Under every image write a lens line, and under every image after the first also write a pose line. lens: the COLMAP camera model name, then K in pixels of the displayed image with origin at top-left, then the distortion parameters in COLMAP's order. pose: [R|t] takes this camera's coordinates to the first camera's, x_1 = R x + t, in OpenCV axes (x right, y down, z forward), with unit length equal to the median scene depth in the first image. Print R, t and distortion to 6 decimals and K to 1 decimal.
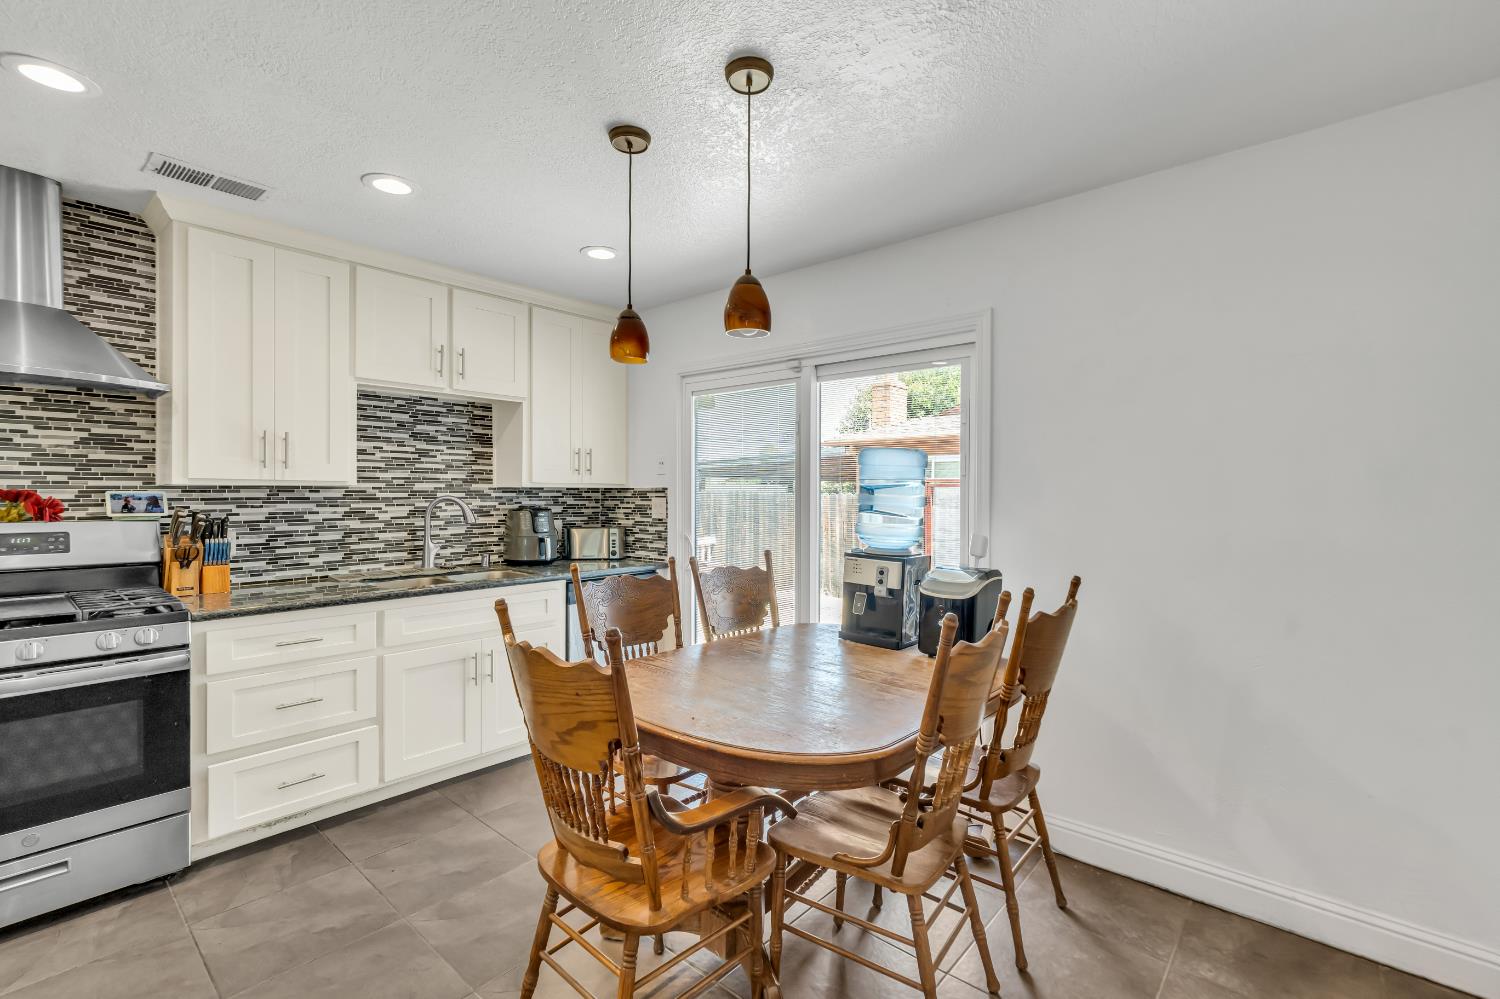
lens RADIAL K [[677.1, 0, 750.0], [0, 677.1, 499.5], [0, 0, 1]] dist [0.000517, 0.000640]
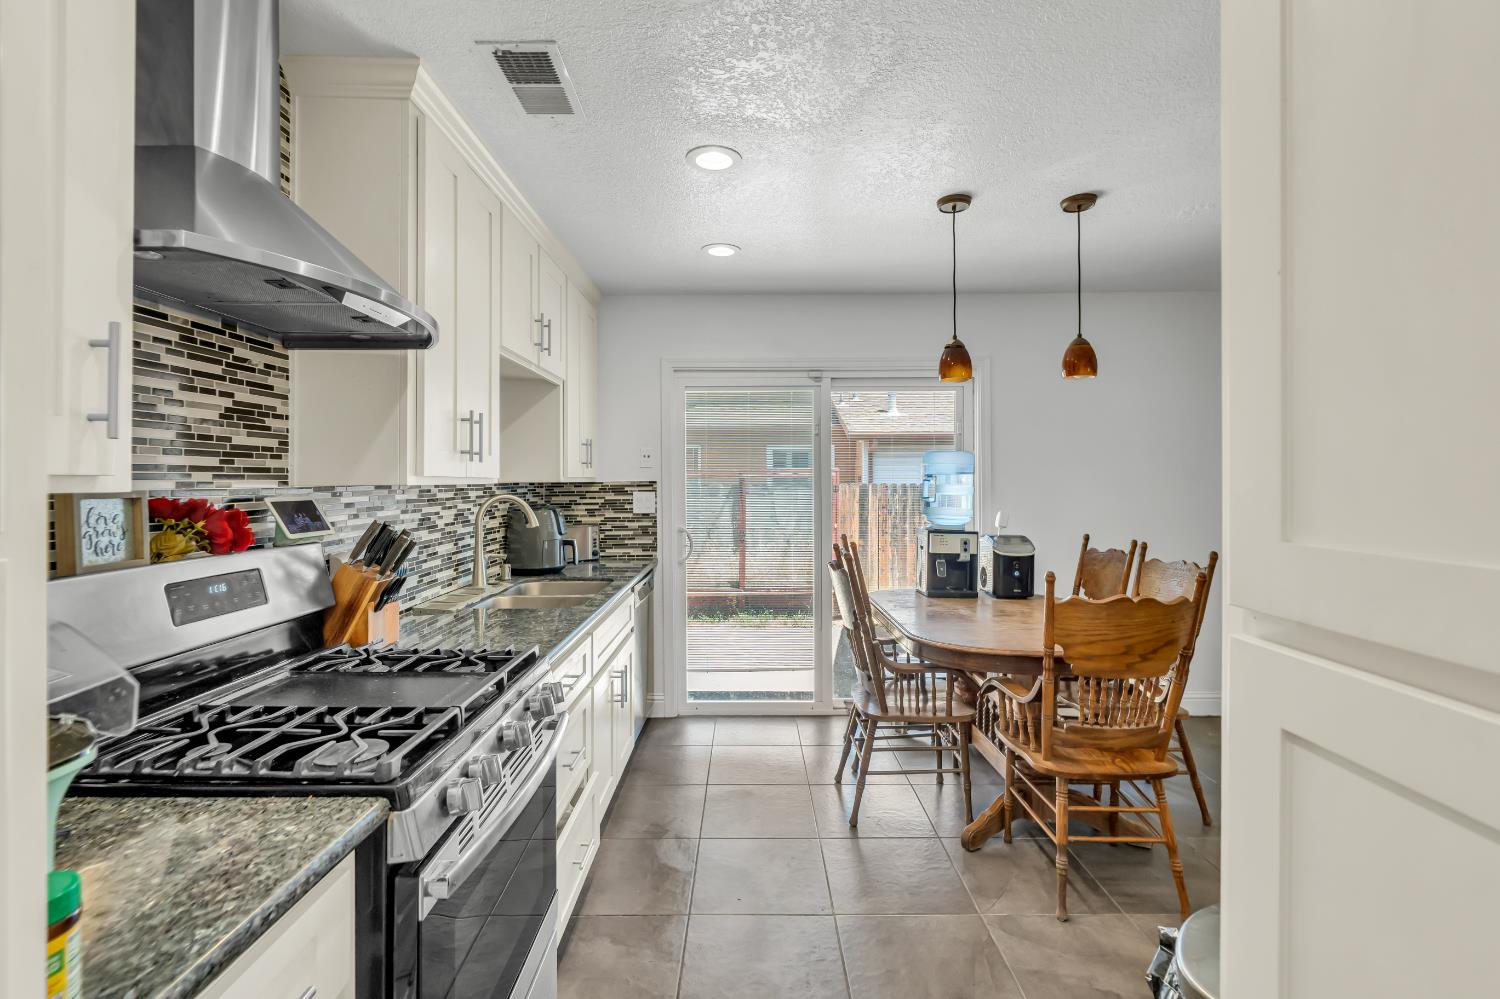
lens RADIAL K [[686.4, 0, 747.0], [0, 686.4, 476.9], [0, 0, 1]] dist [0.001767, 0.000462]
pose [[0.750411, -0.005819, 0.660946, -0.855894], [0.016953, 0.999802, -0.010445, -0.014410], [-0.660754, 0.019042, 0.750361, 0.210612]]
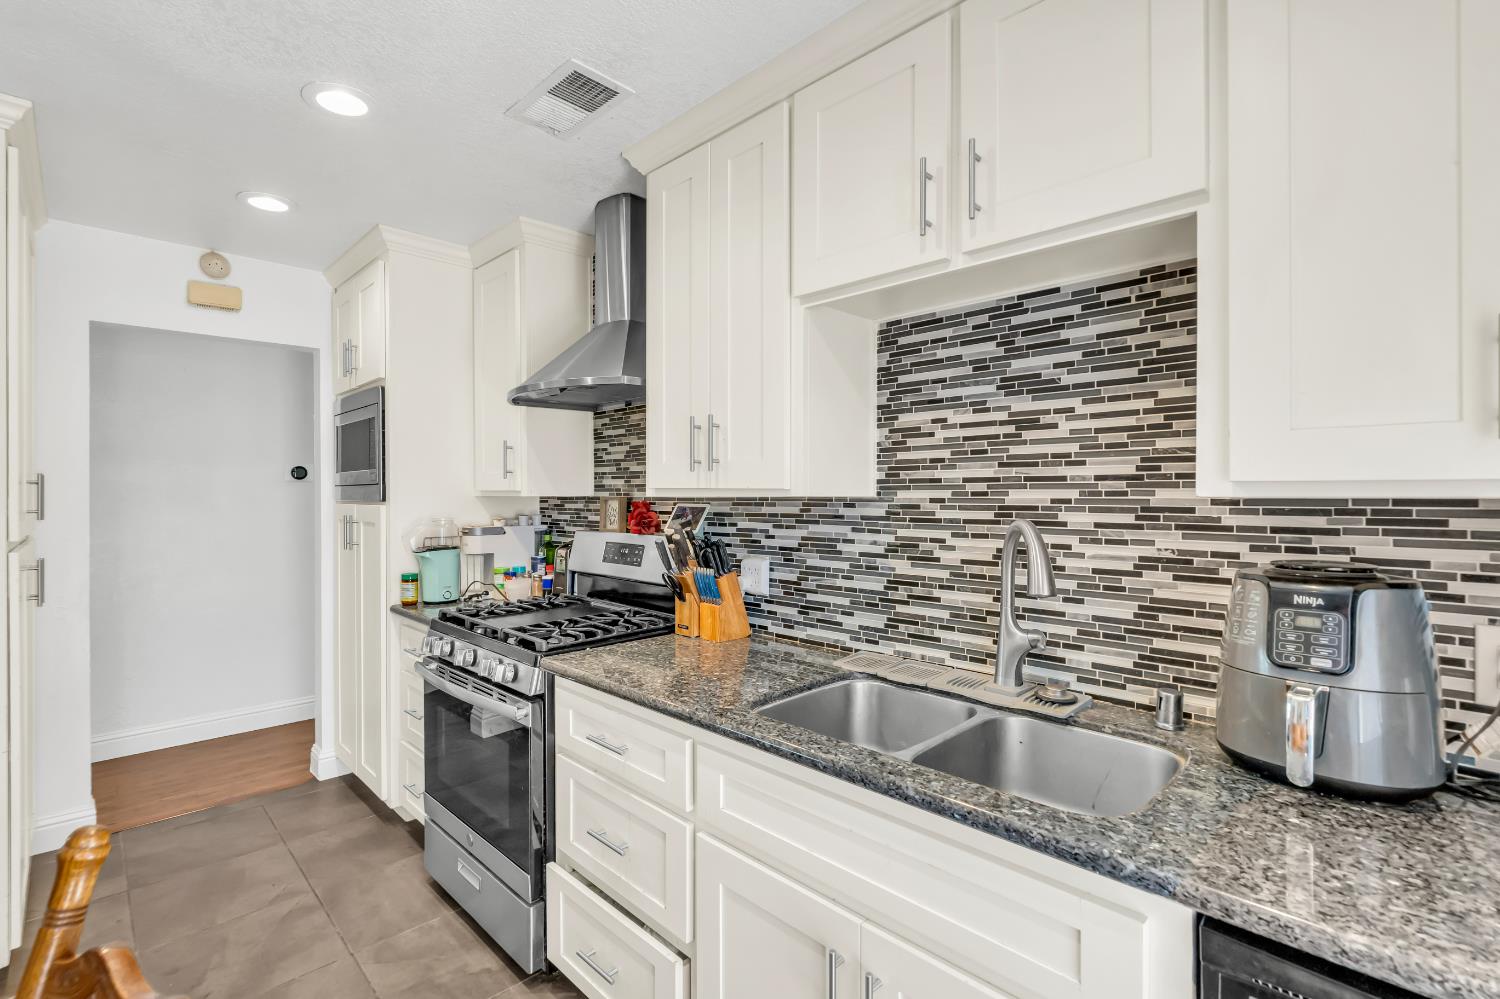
lens RADIAL K [[677.1, 0, 750.0], [0, 677.1, 499.5], [0, 0, 1]] dist [0.000517, 0.000640]
pose [[-0.056820, -0.002511, -0.998381, -0.036877], [-0.018706, 0.999824, -0.001450, -0.015224], [0.998209, 0.018593, -0.056857, 0.952830]]
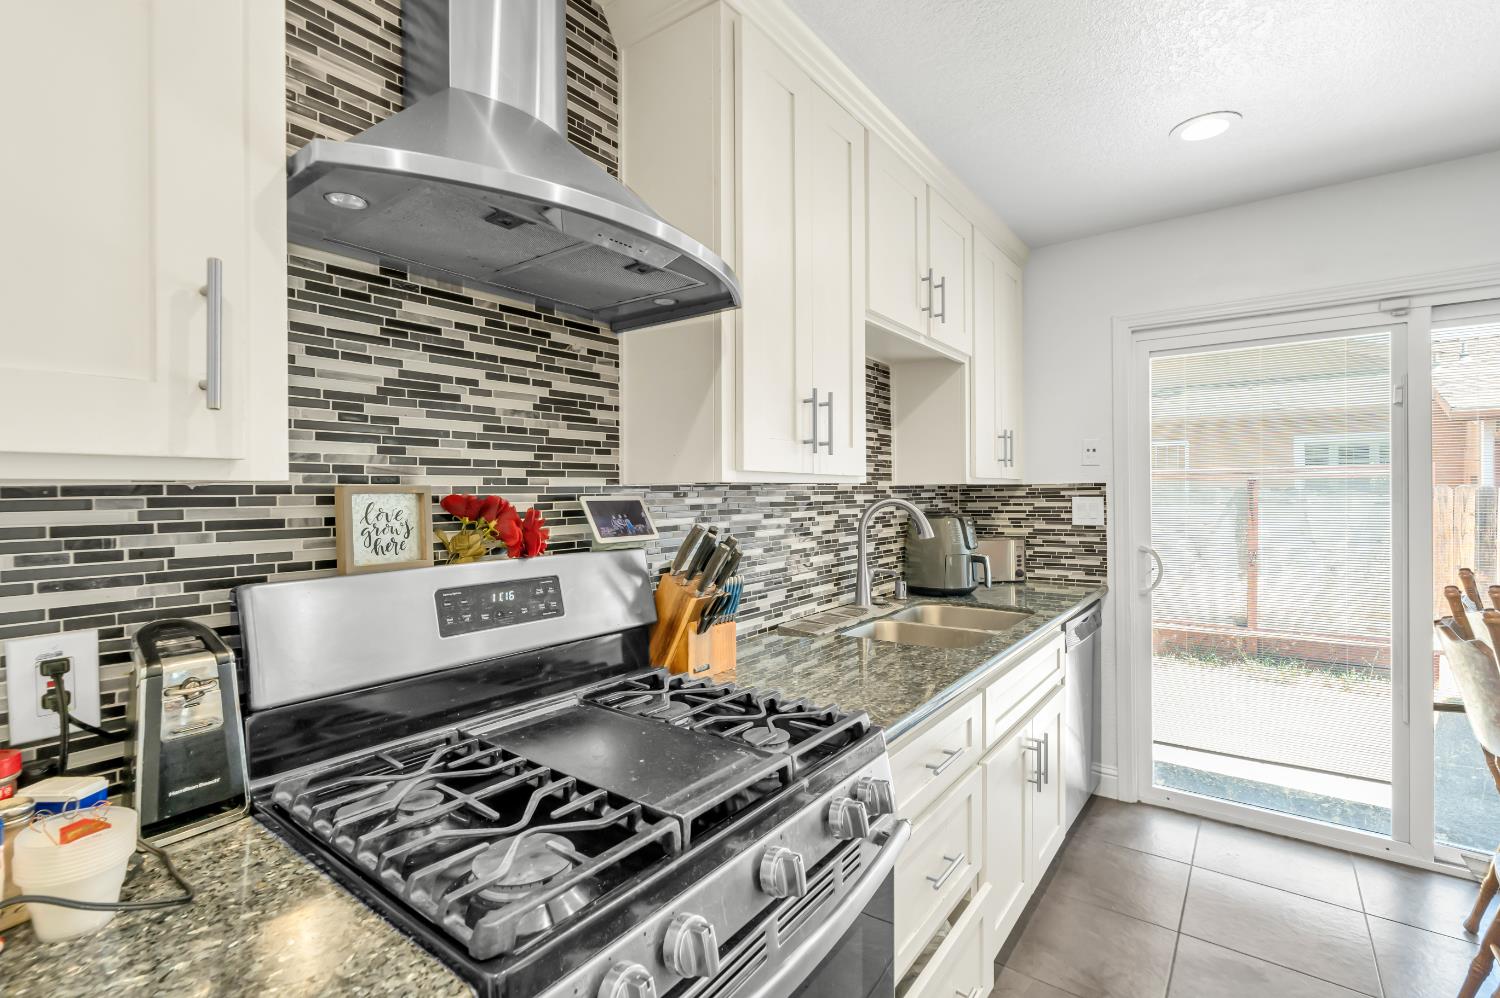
lens RADIAL K [[682.5, 0, 749.2], [0, 682.5, 495.2], [0, 0, 1]] dist [-0.002933, 0.000742]
pose [[0.996936, -0.014904, 0.076786, -0.710255], [0.015557, 0.999848, -0.007912, -0.005778], [-0.076656, 0.009082, 0.997016, 0.367134]]
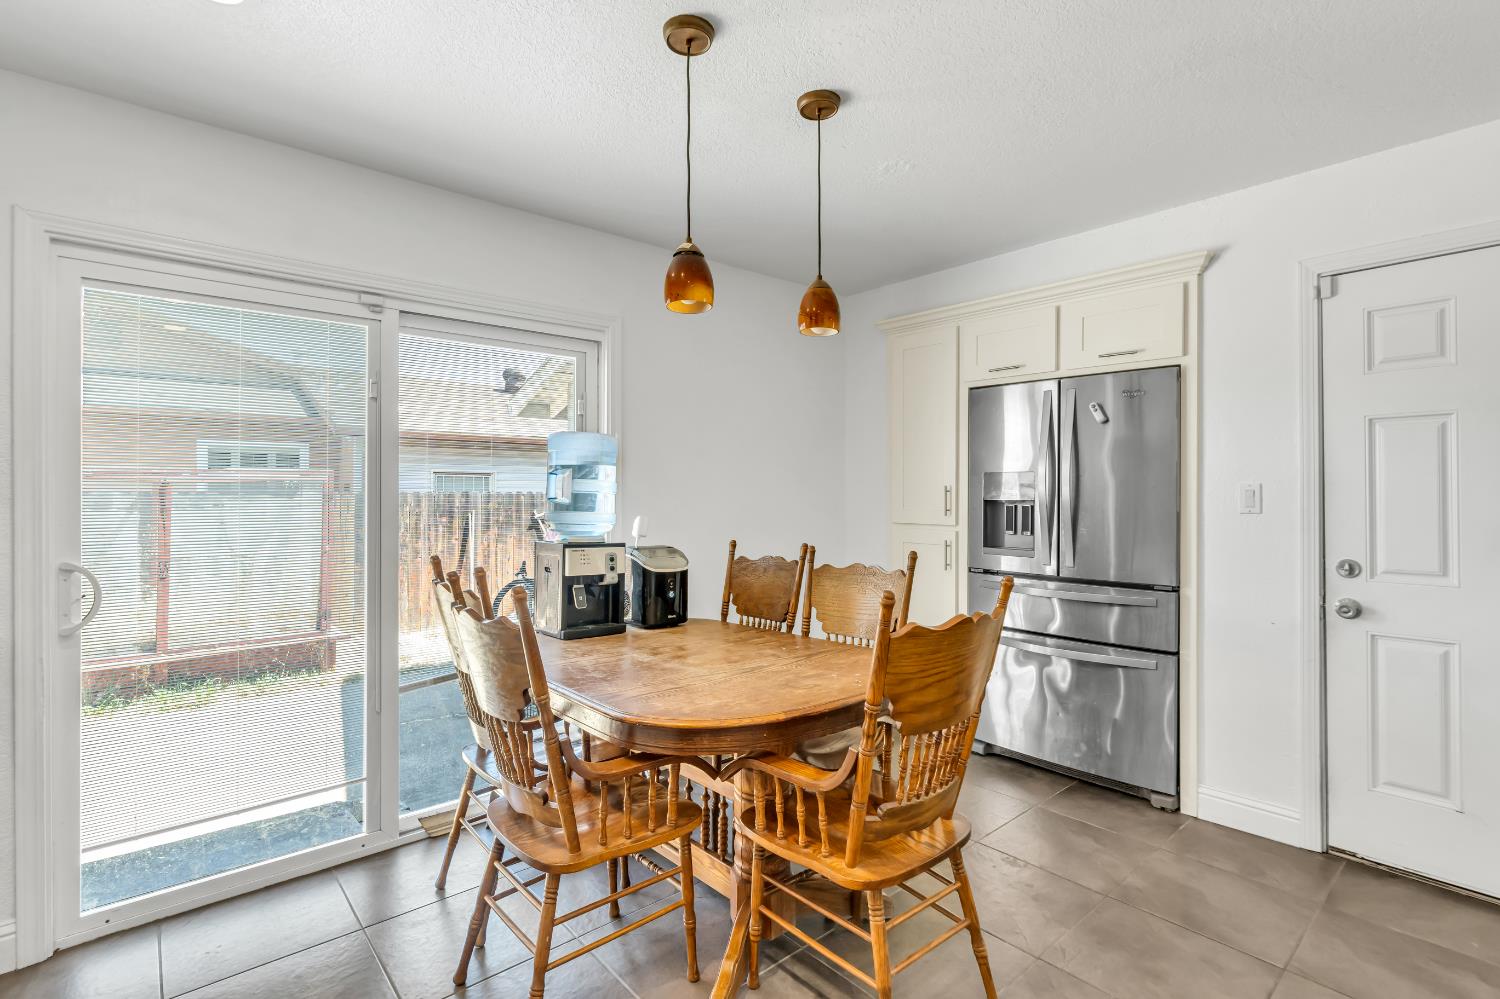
lens RADIAL K [[707.6, 0, 750.8], [0, 707.6, 490.5], [0, 0, 1]] dist [-0.000885, 0.000438]
pose [[0.133297, -0.003246, 0.991071, -0.664260], [0.016988, 0.999855, 0.000989, 0.007766], [-0.990931, 0.016704, 0.133333, 0.541470]]
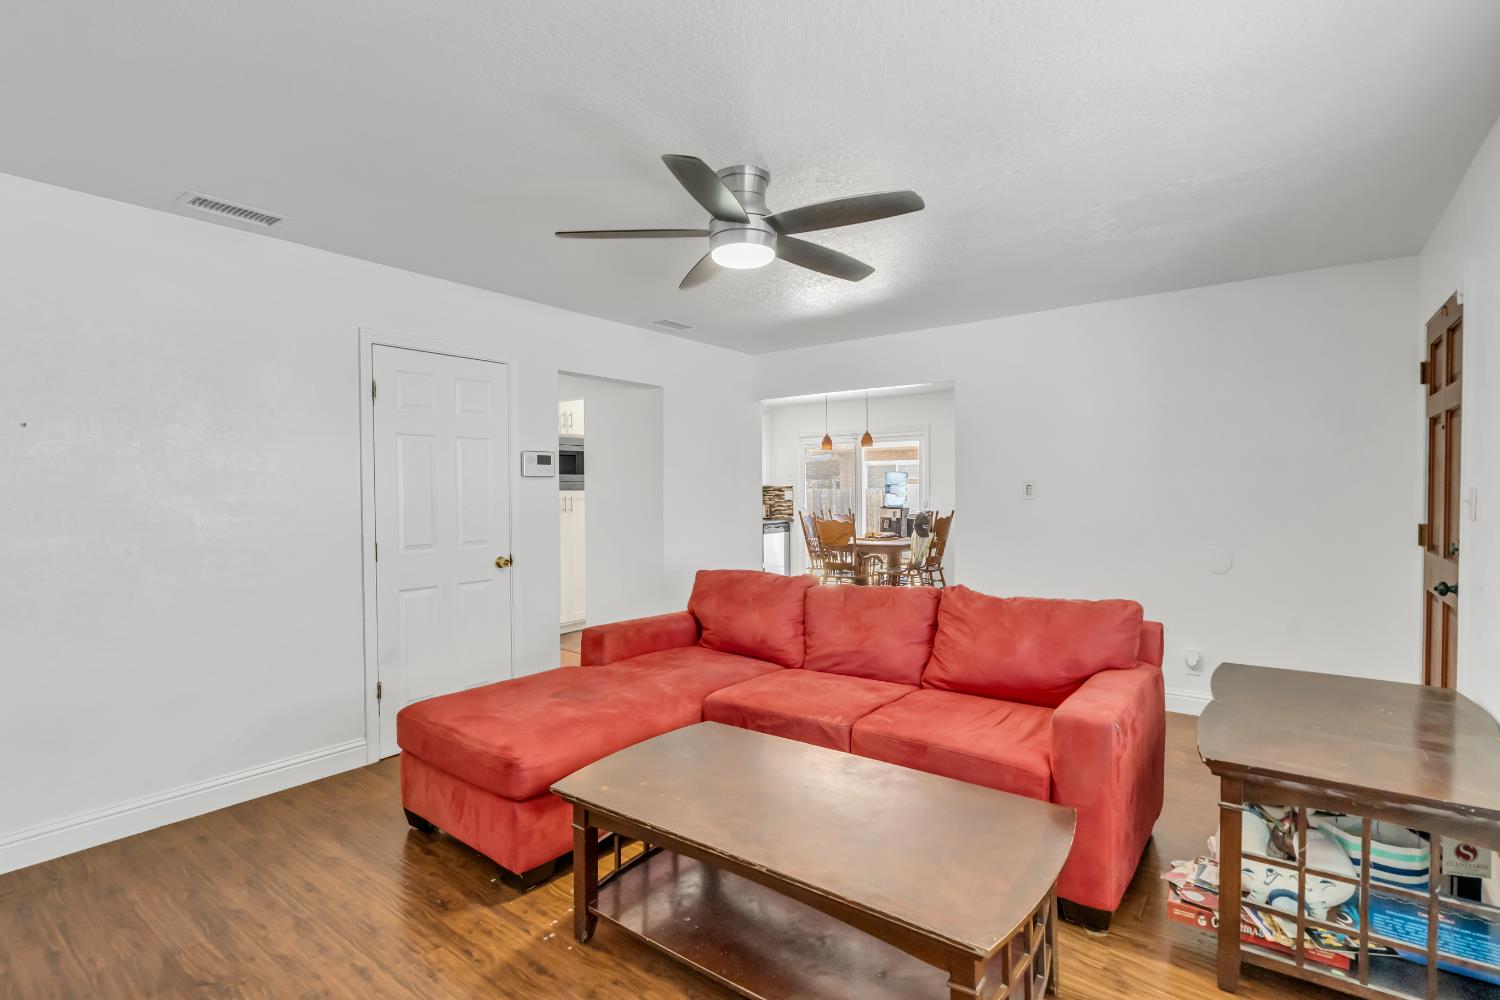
lens RADIAL K [[707.6, 0, 750.8], [0, 707.6, 491.0], [0, 0, 1]] dist [-0.000885, 0.000438]
pose [[0.997111, -0.011744, 0.075048, -0.558848], [0.012640, 0.999854, -0.011483, 0.031041], [-0.074902, 0.012399, 0.997114, -1.729748]]
